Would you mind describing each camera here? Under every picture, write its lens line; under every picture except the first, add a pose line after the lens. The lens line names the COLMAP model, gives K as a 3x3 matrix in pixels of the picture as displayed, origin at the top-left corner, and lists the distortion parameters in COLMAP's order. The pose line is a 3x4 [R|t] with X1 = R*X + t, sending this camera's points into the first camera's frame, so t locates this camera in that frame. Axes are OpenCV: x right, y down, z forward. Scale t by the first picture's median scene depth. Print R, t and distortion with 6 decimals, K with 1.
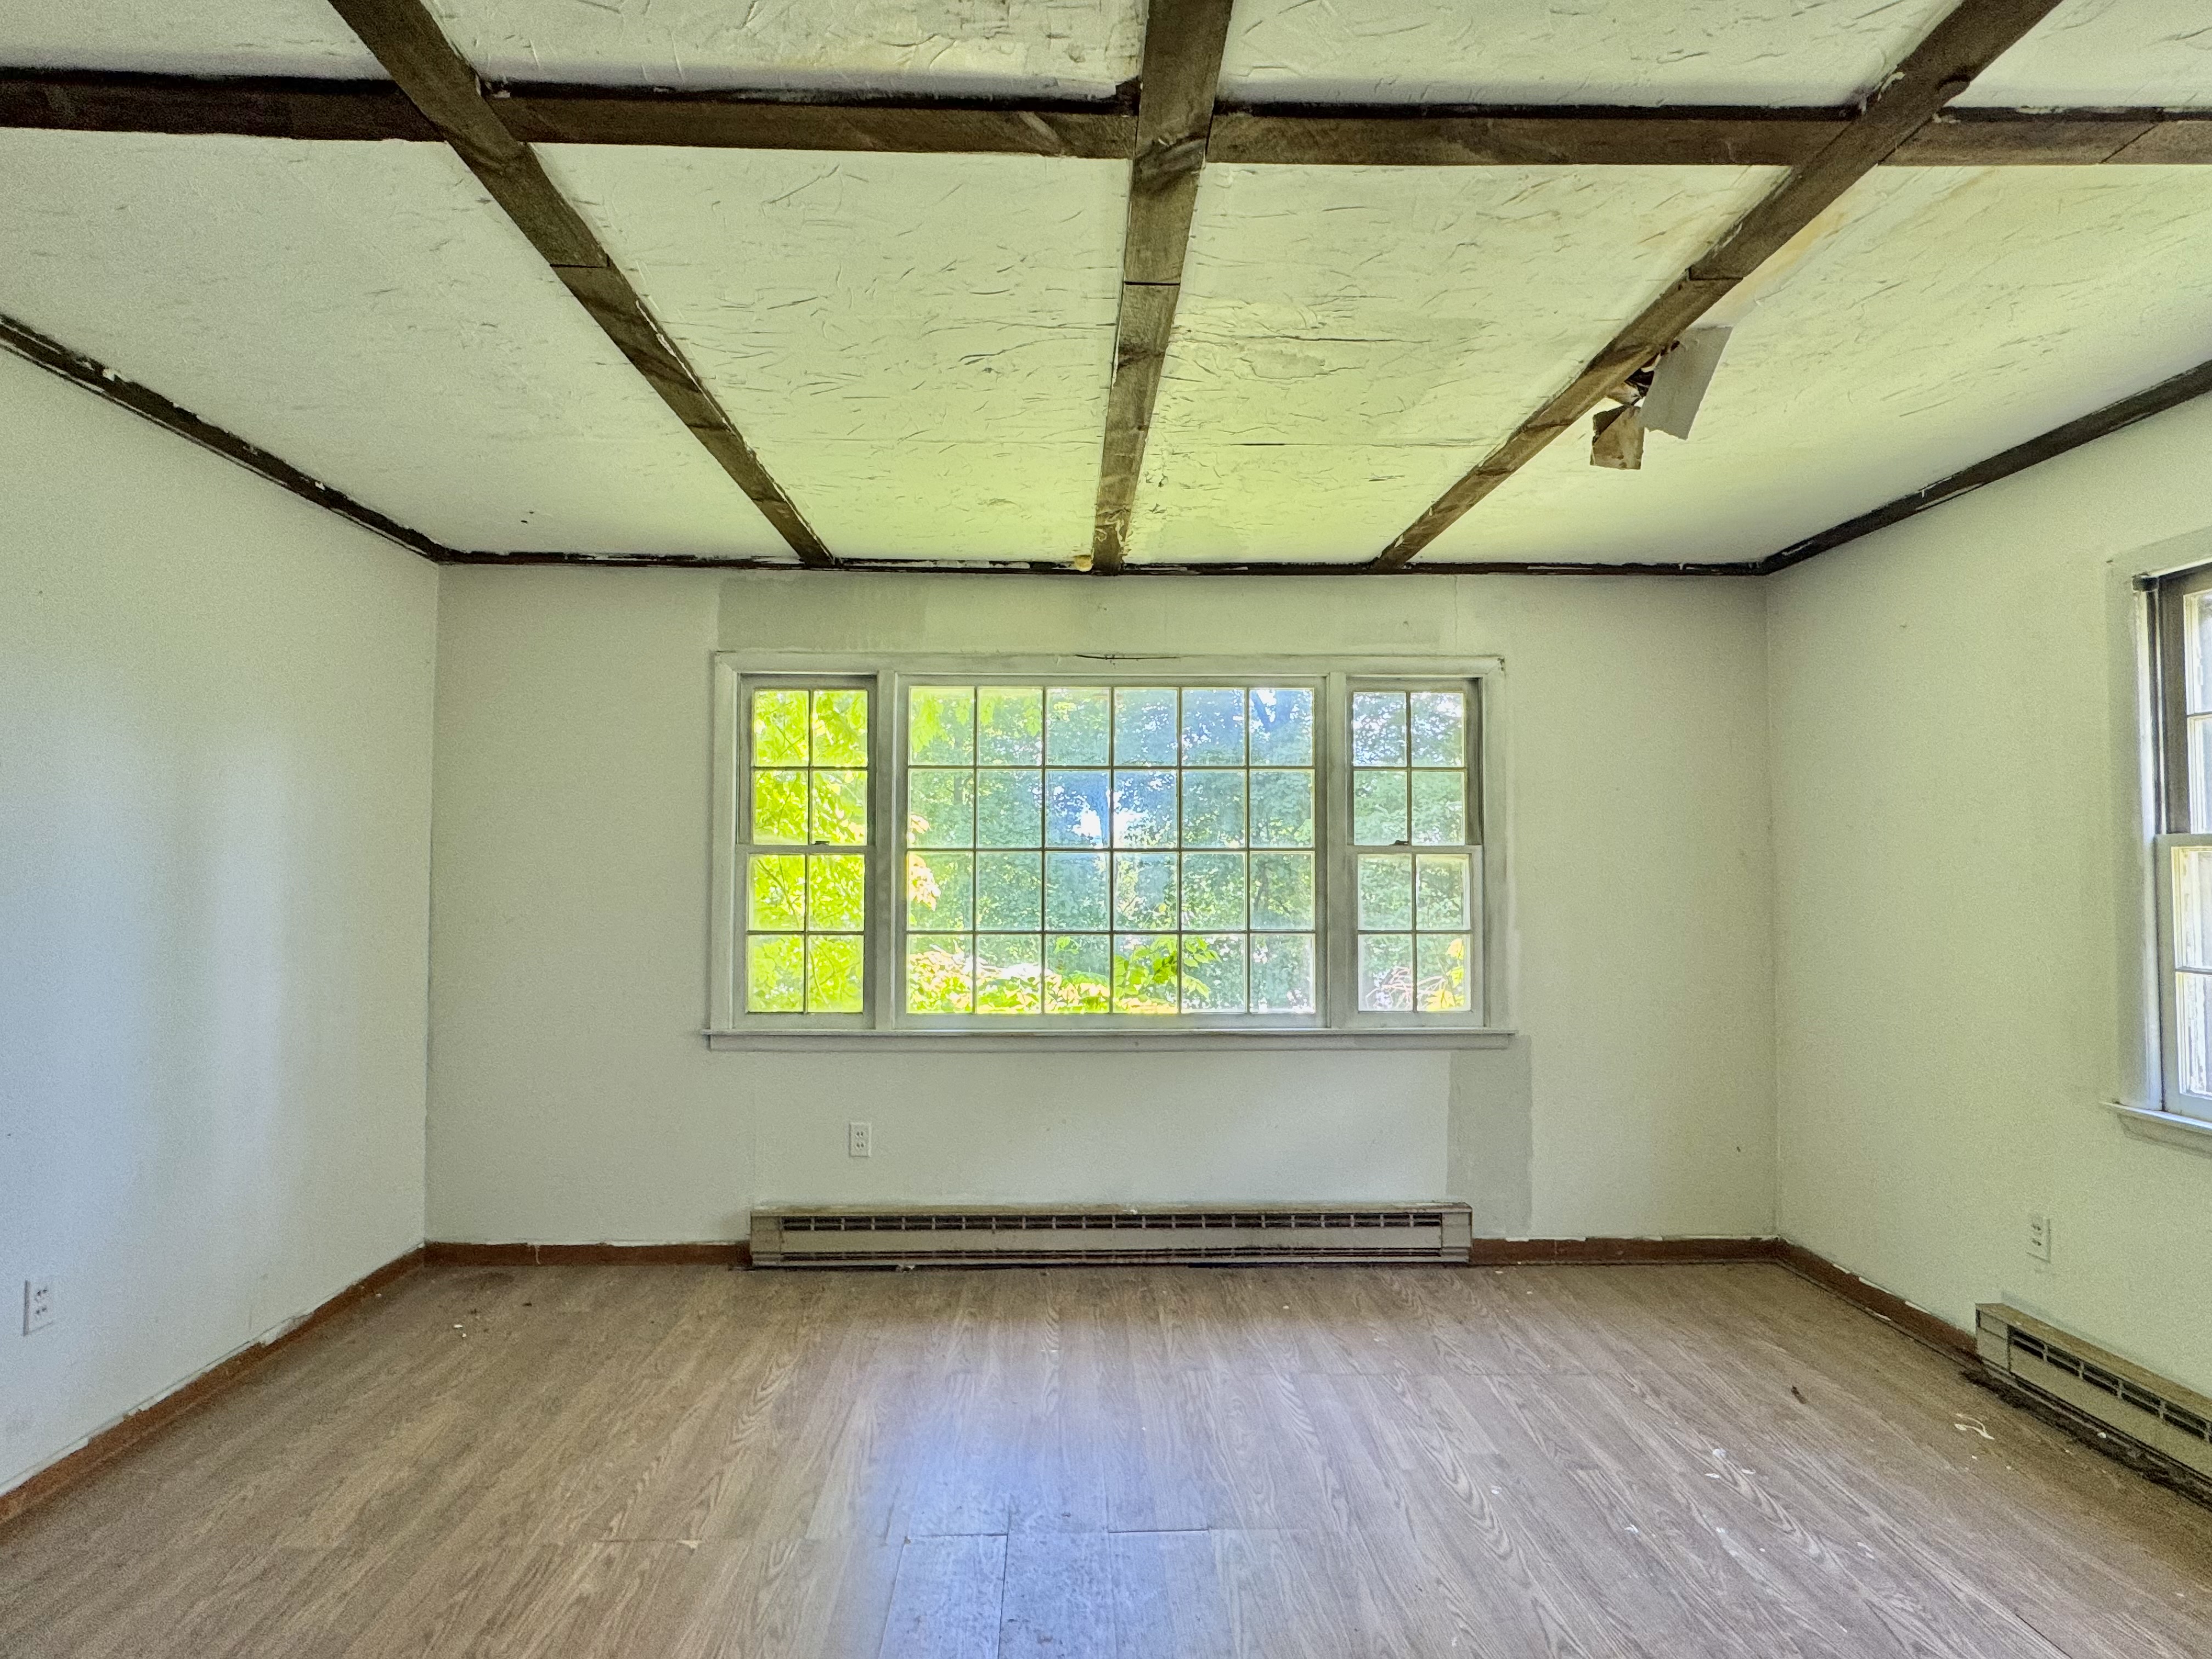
lens RADIAL K [[1152.7, 0, 1100.7], [0, 1152.7, 834.5], [0, 0, 1]] dist [-0.002488, 0.002221]
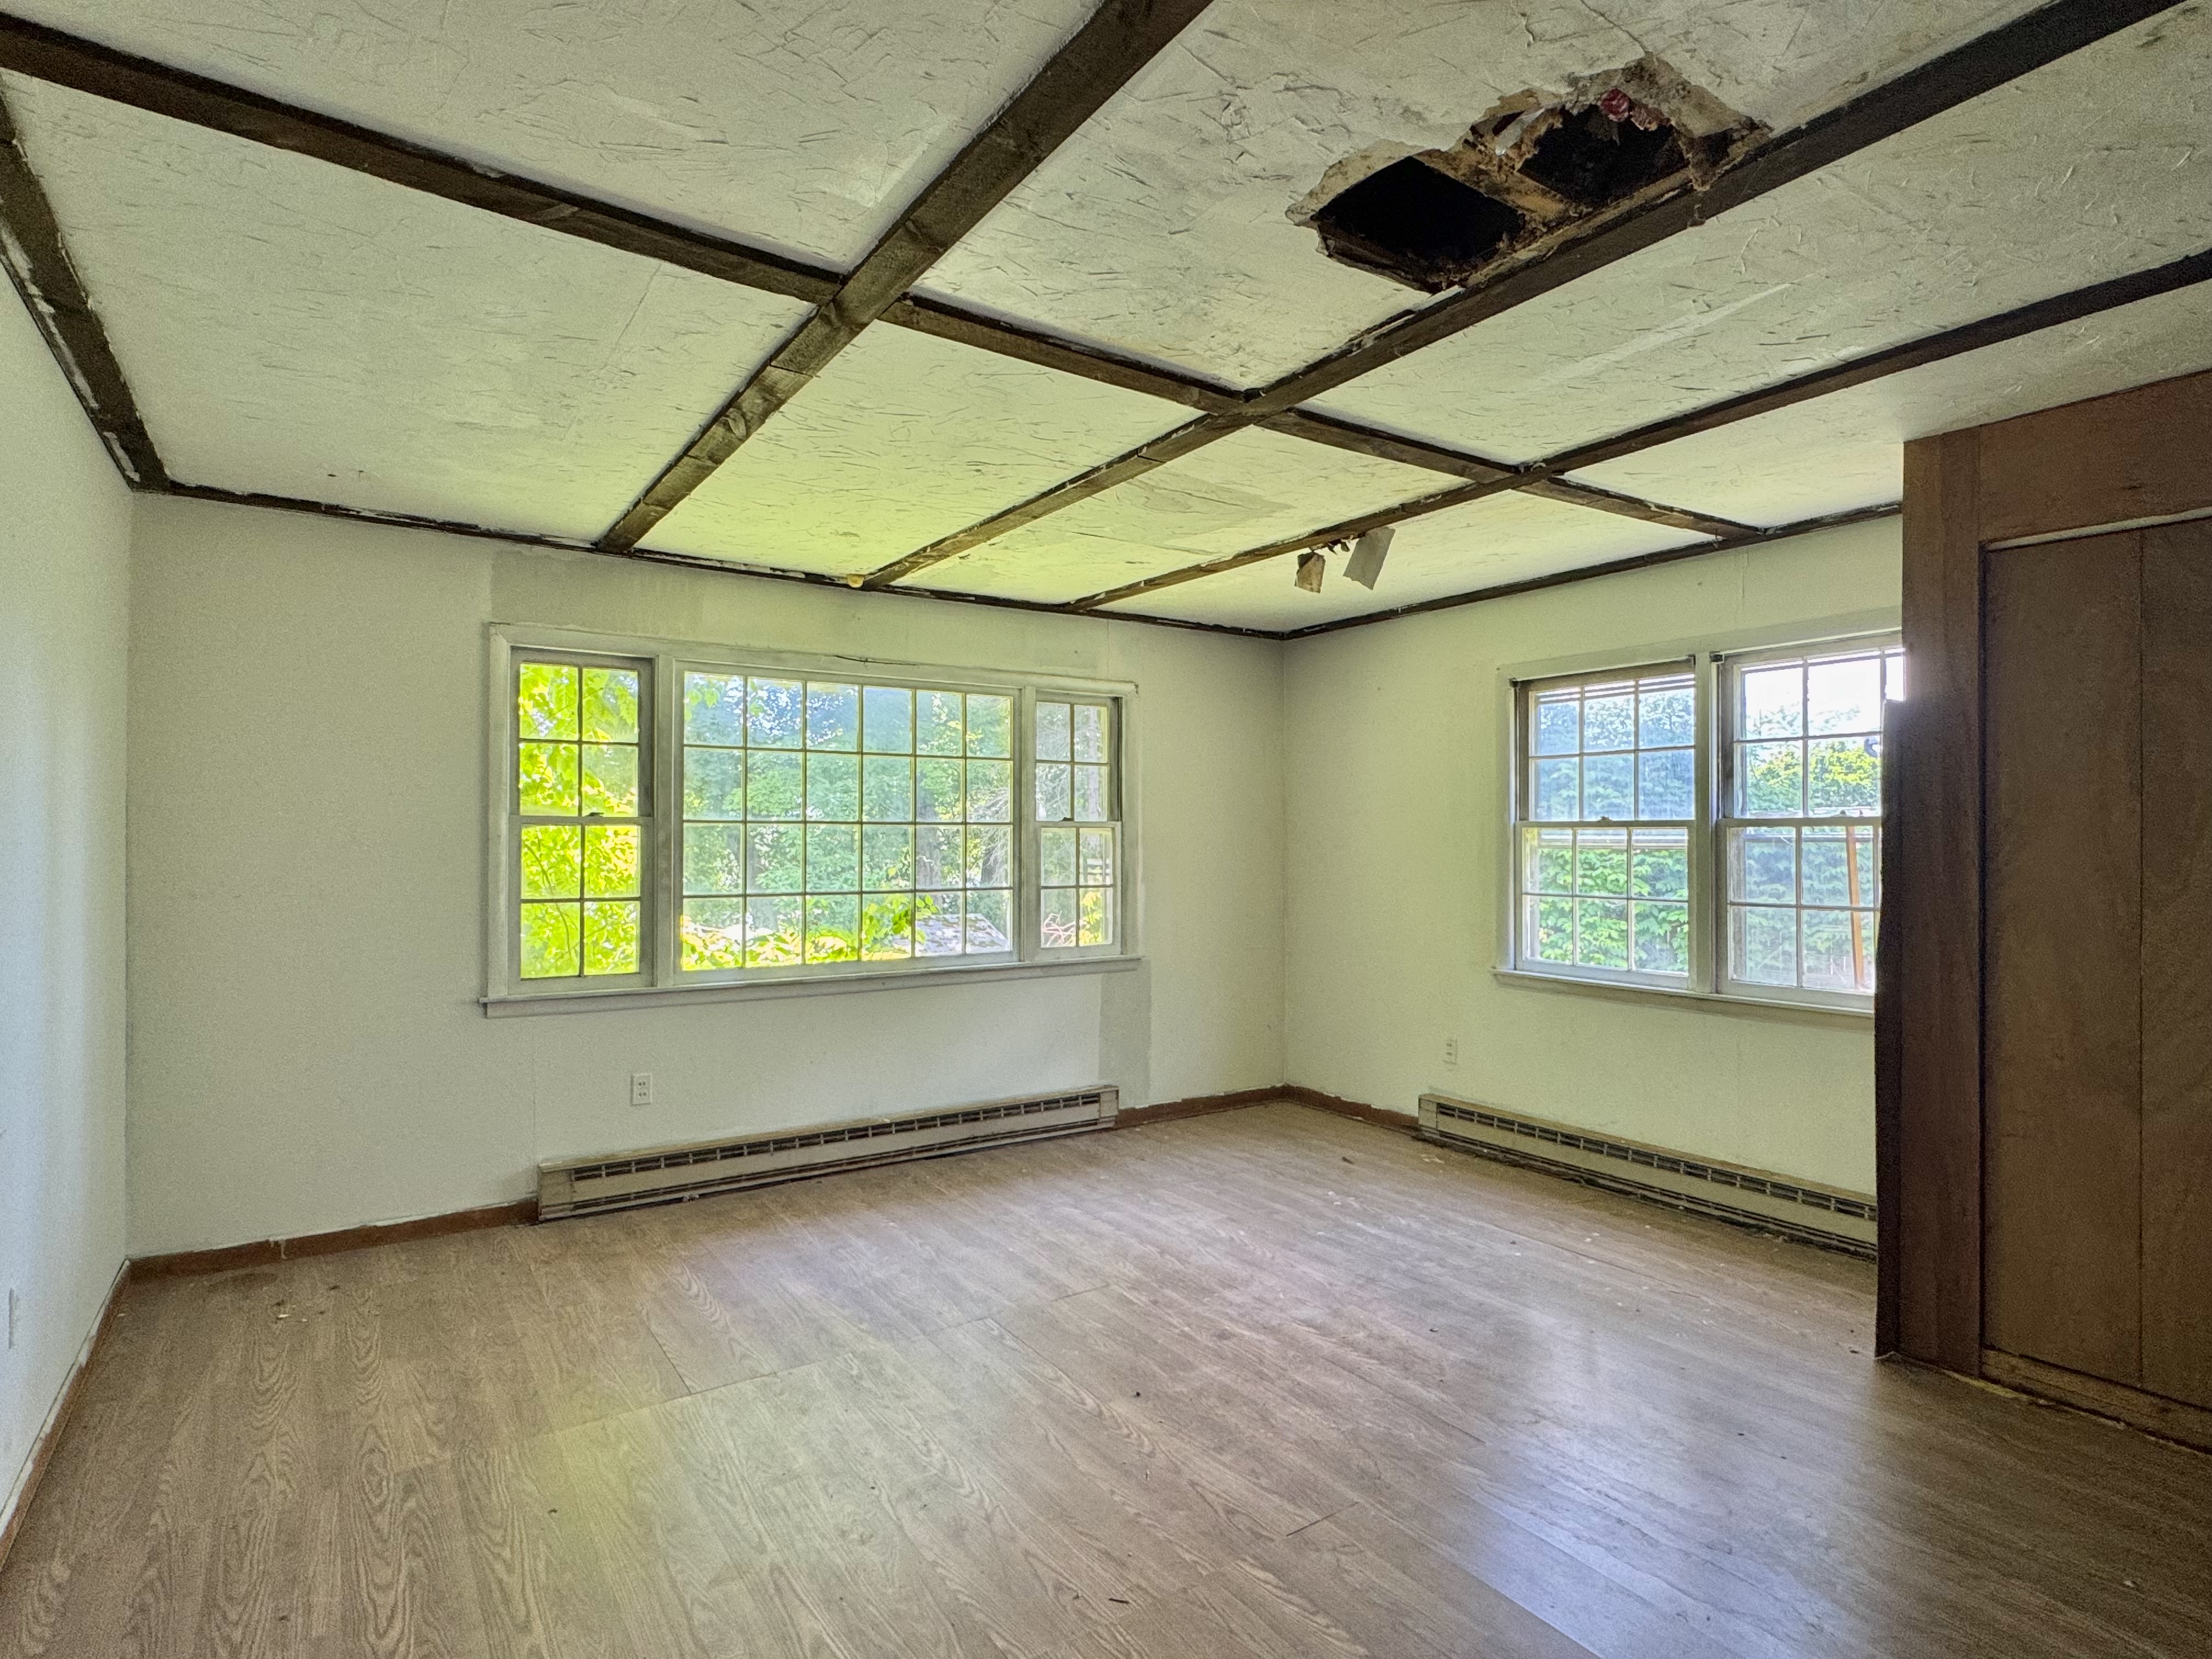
lens RADIAL K [[1152.7, 0, 1109.7], [0, 1152.7, 829.8], [0, 0, 1]] dist [-0.002488, 0.002221]
pose [[0.845090, 0.004500, 0.534606, -0.423051], [-0.017002, 0.999685, 0.018460, -0.005954], [-0.534354, -0.024690, 0.844900, -0.144334]]
